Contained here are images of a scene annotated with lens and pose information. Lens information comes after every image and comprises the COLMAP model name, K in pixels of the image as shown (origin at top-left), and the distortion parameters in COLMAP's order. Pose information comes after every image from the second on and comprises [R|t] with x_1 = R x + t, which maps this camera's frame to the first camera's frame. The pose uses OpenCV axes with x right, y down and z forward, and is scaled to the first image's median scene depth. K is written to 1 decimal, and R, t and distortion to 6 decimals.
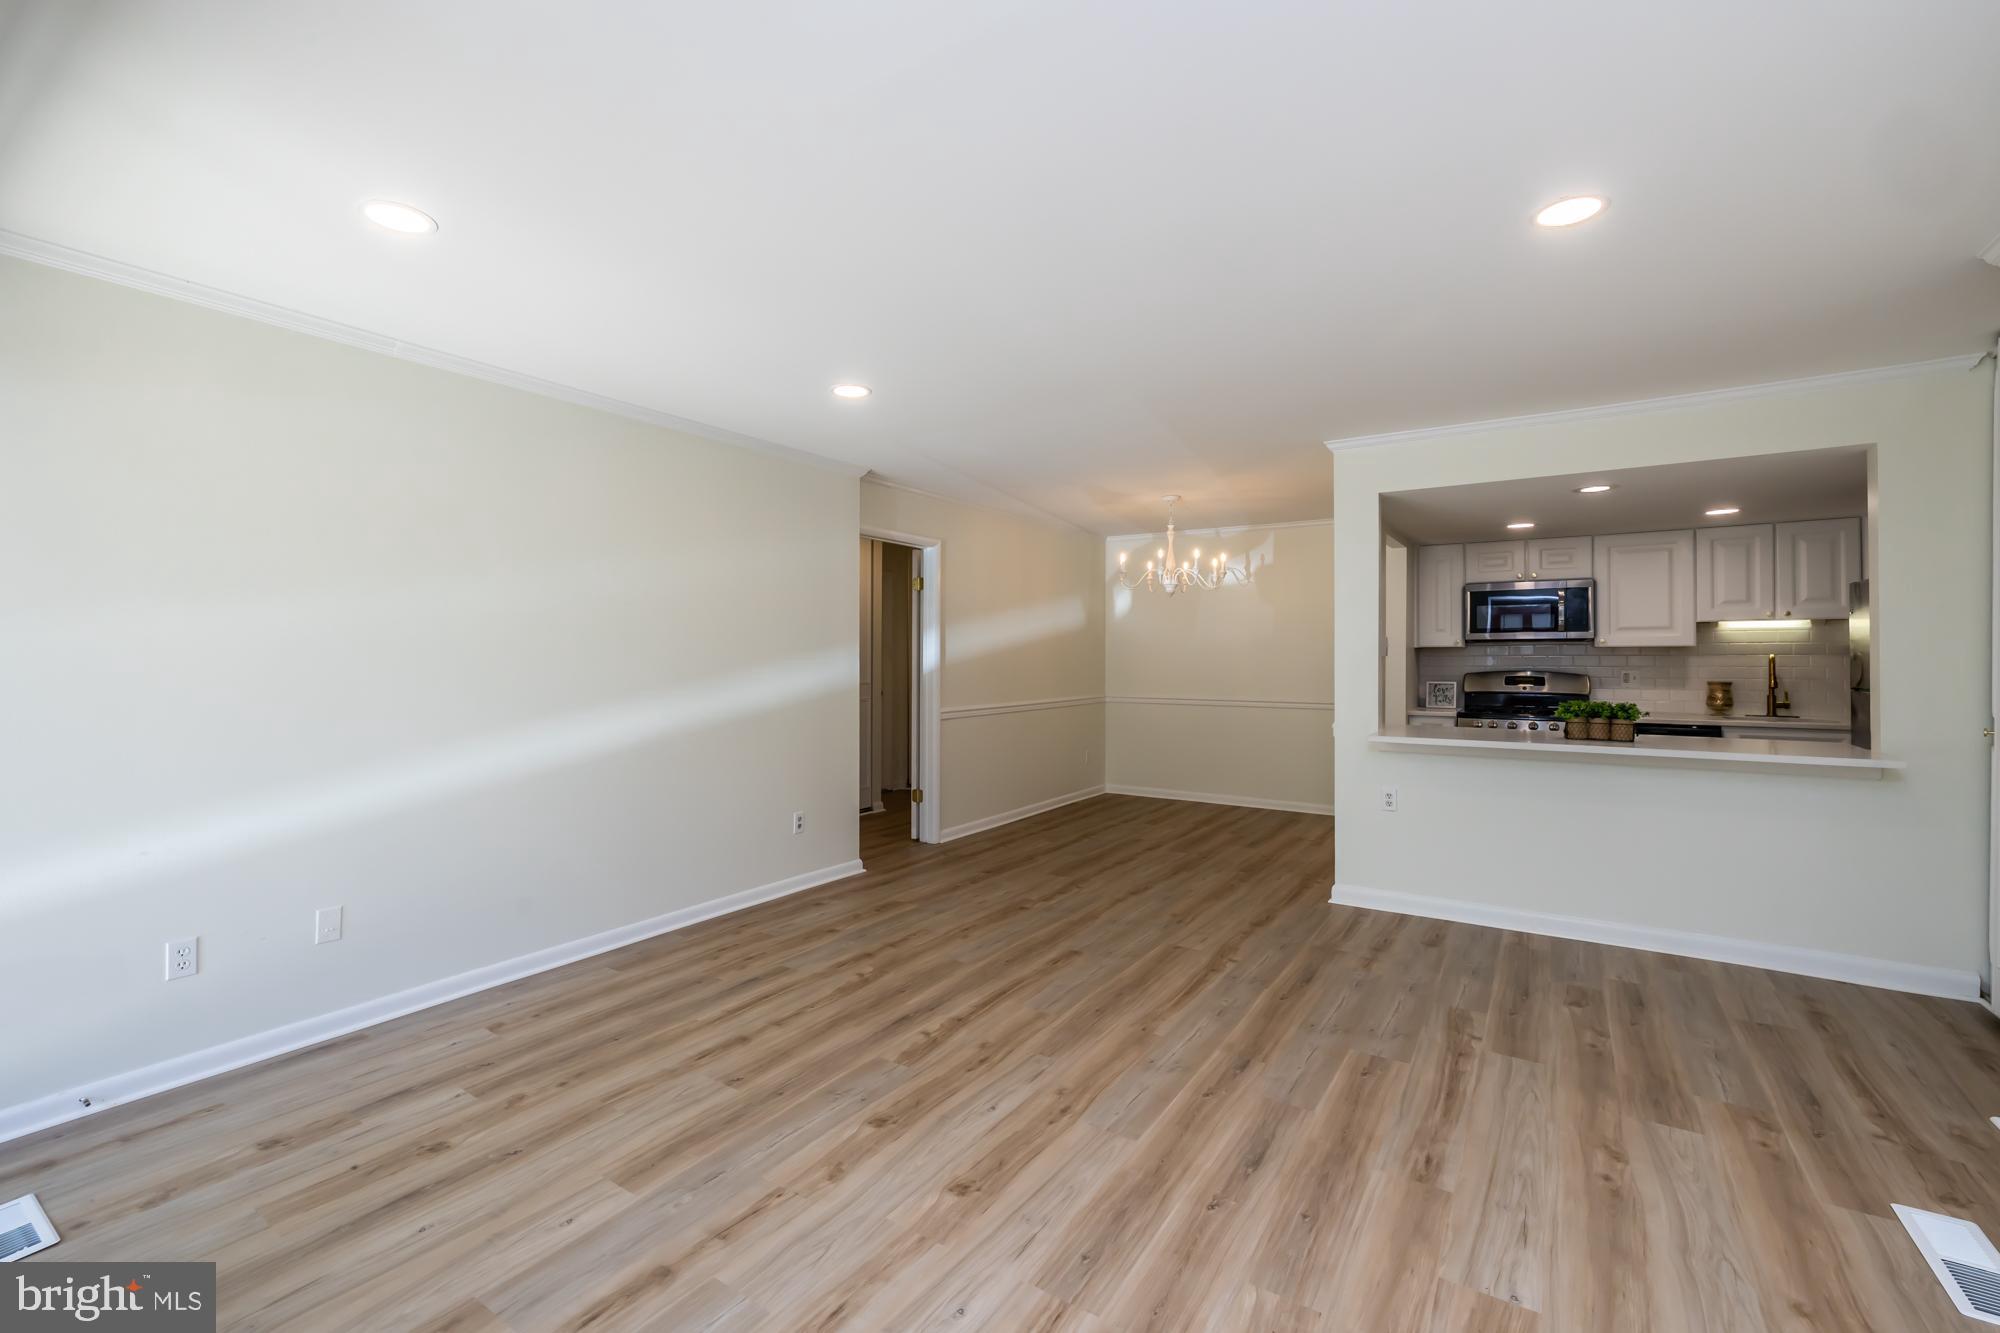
lens RADIAL K [[838.0, 0, 998.3], [0, 838.0, 654.0], [0, 0, 1]] dist [-0.000085, 0.000344]
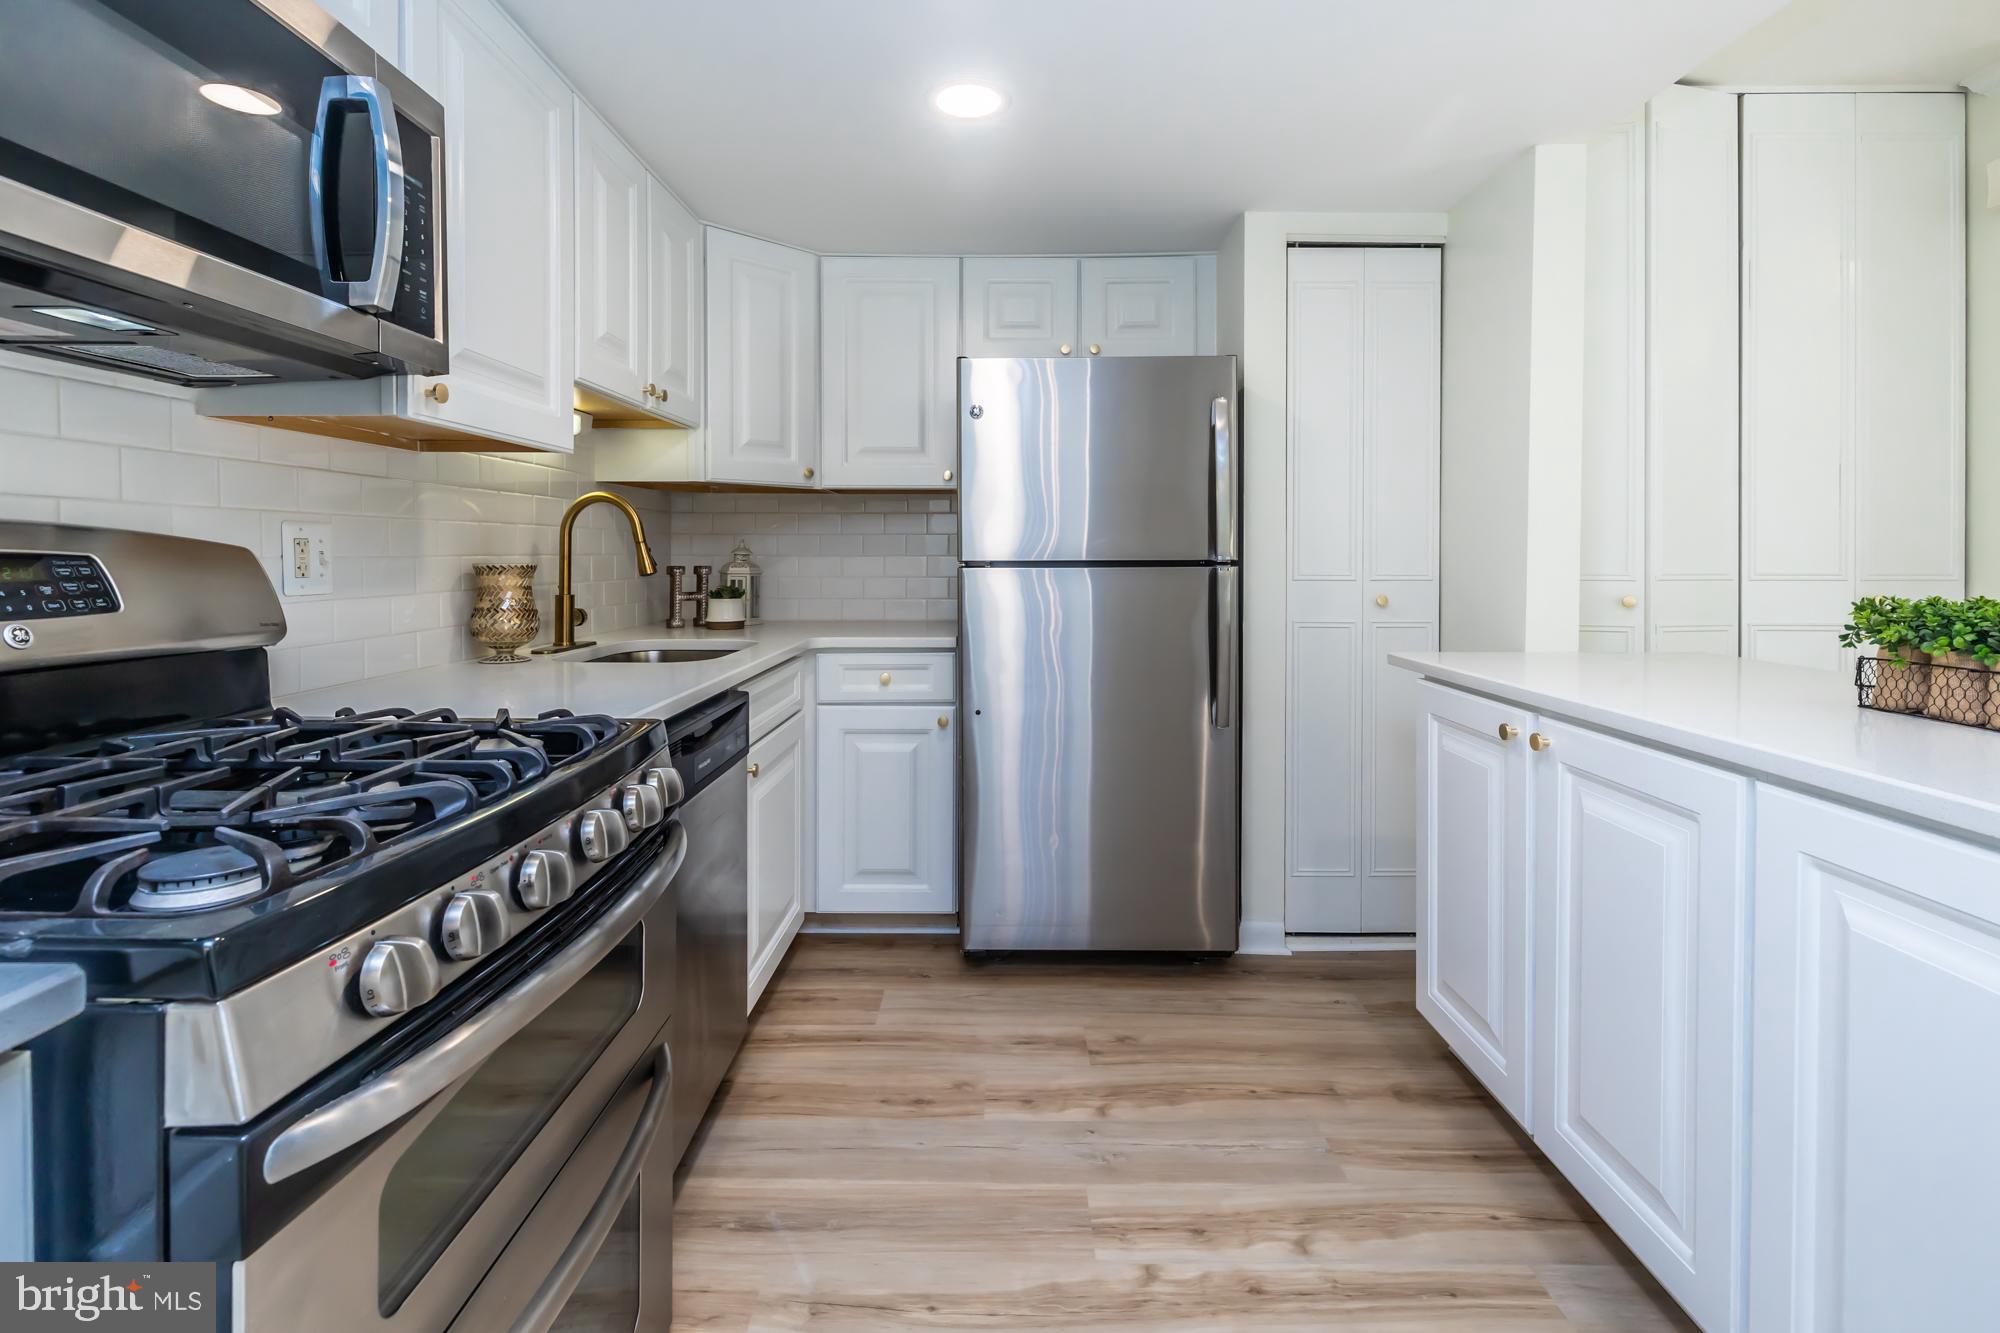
lens RADIAL K [[911.5, 0, 1010.5], [0, 911.5, 562.1], [0, 0, 1]] dist [-0.000051, 0.000334]
pose [[-0.556906, -0.007910, 0.830538, 0.706588], [-0.004403, 0.999969, 0.006571, 0.047672], [-0.830564, 0.000002, -0.556923, 1.645686]]
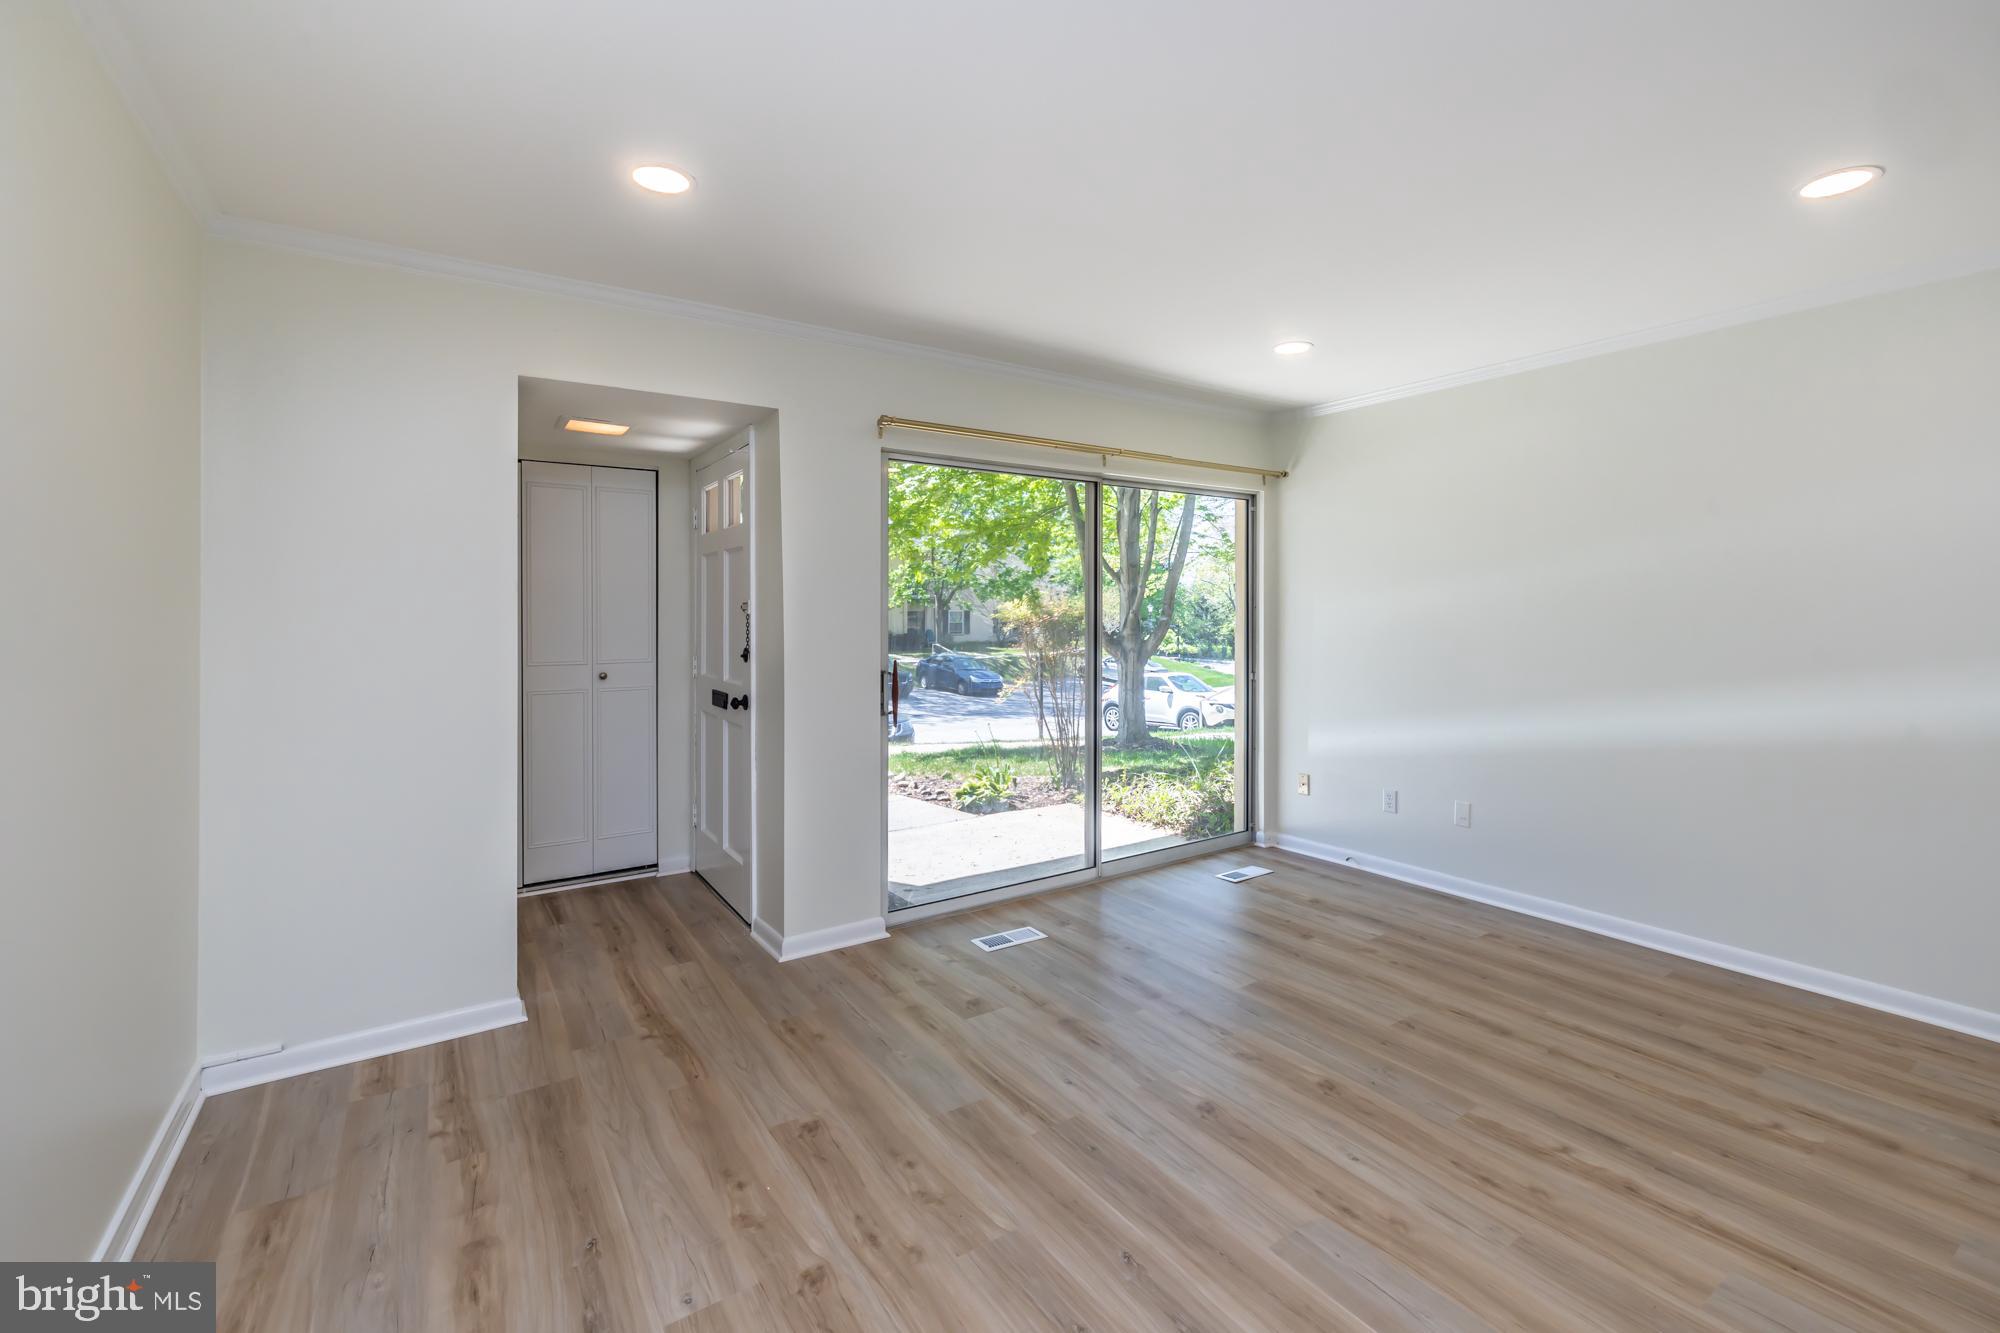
lens RADIAL K [[856.8, 0, 1002.8], [0, 856.8, 614.5], [0, 0, 1]] dist [0.000529, 0.000268]
pose [[-0.385701, 0.002623, -0.922620, 0.647444], [0.004831, 0.999988, 0.000823, -0.005670], [0.922611, -0.004139, -0.385709, 0.705857]]
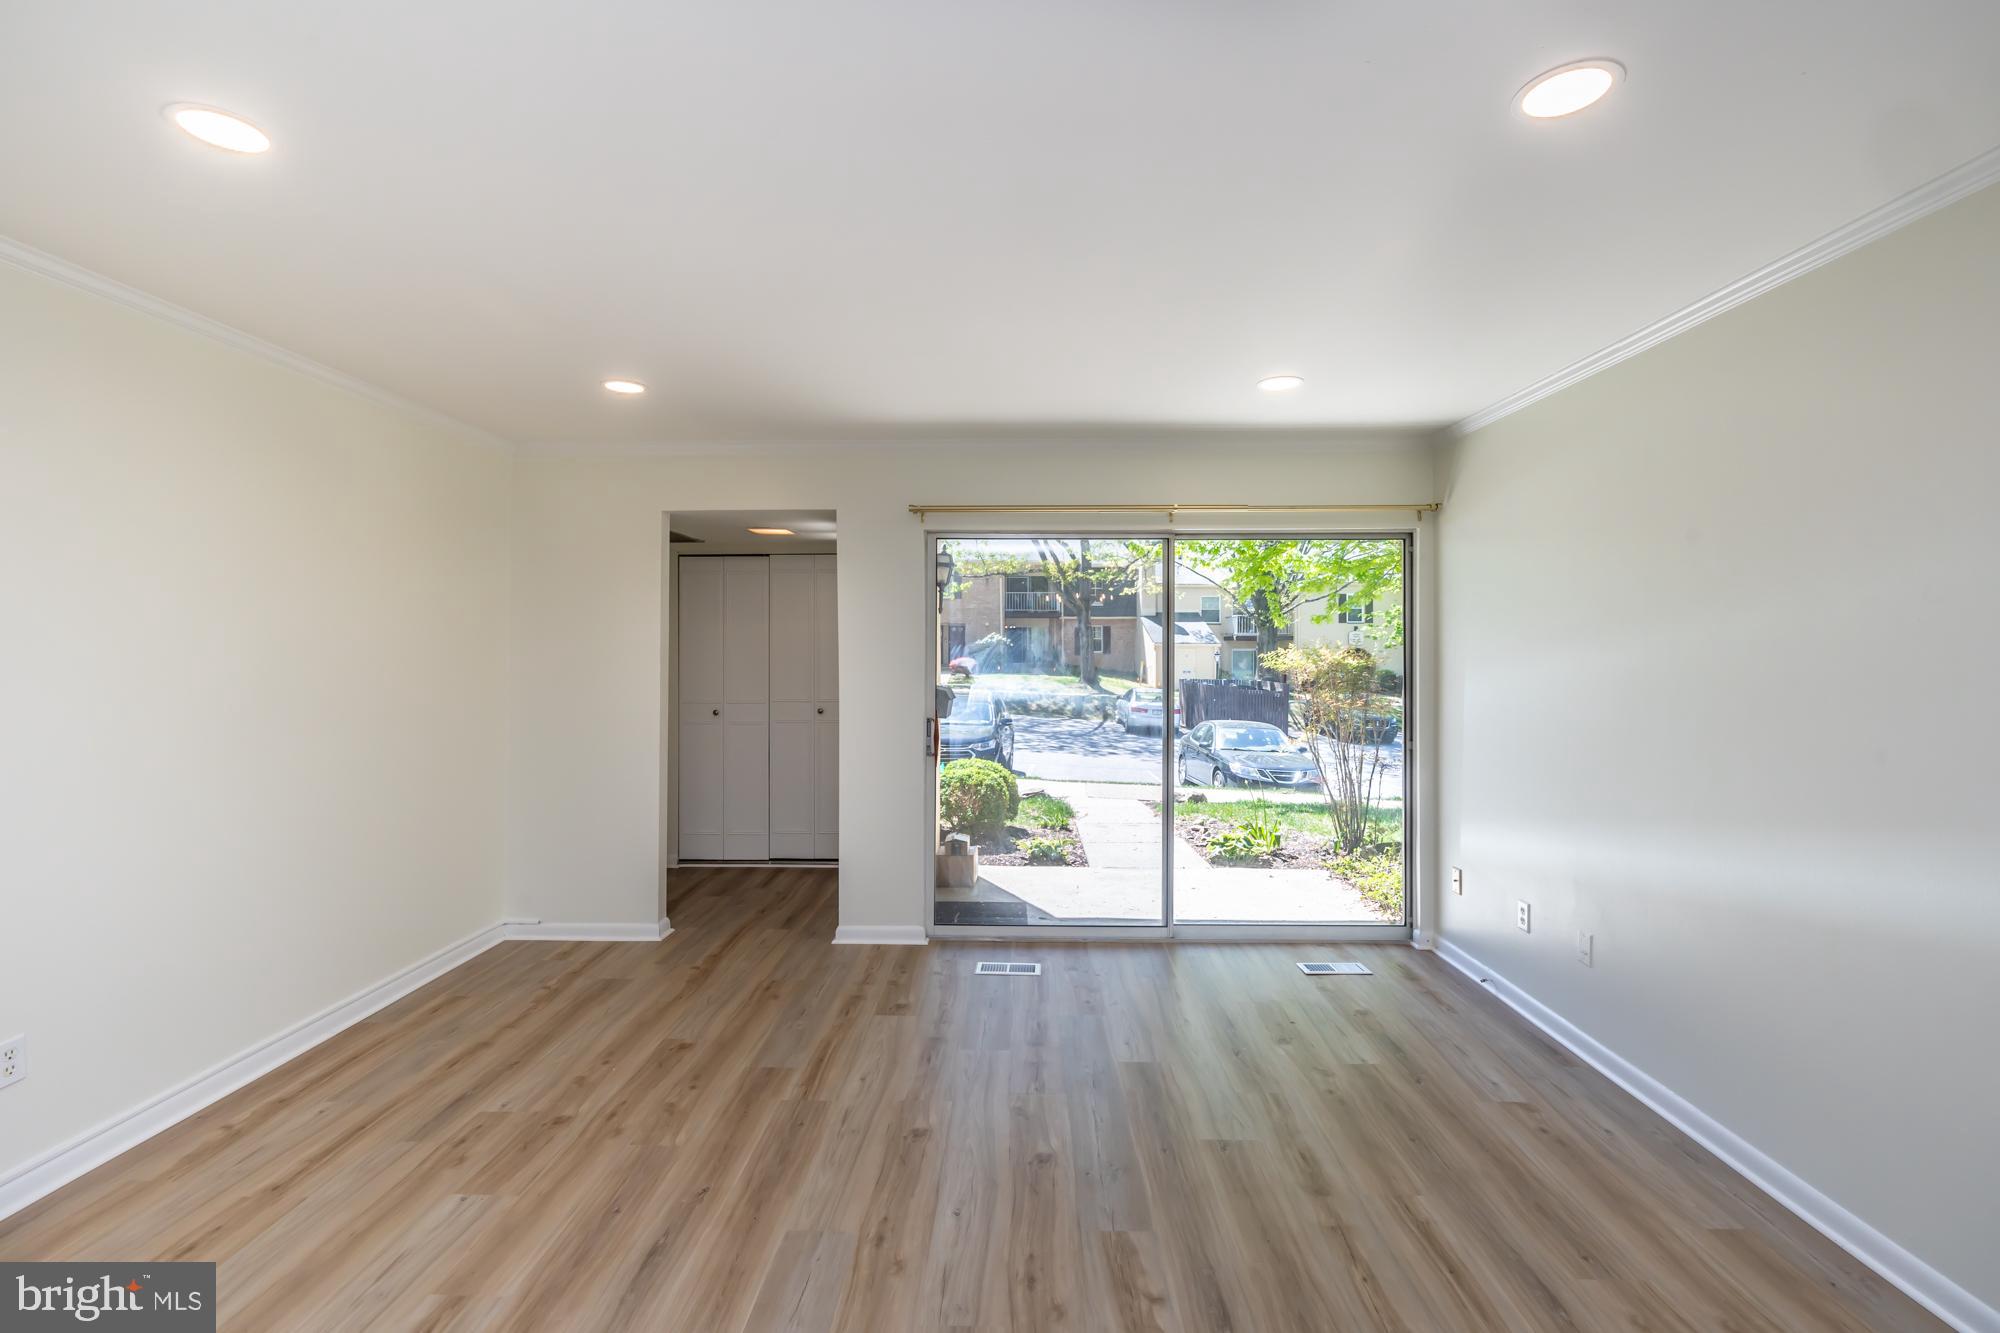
lens RADIAL K [[838.0, 0, 998.3], [0, 838.0, 654.0], [0, 0, 1]] dist [-0.000085, 0.000344]
pose [[-0.848382, 0.001235, -0.529383, 0.295168], [-0.000276, 0.999996, 0.002775, -0.033278], [0.529385, 0.002501, -0.848378, 1.237525]]
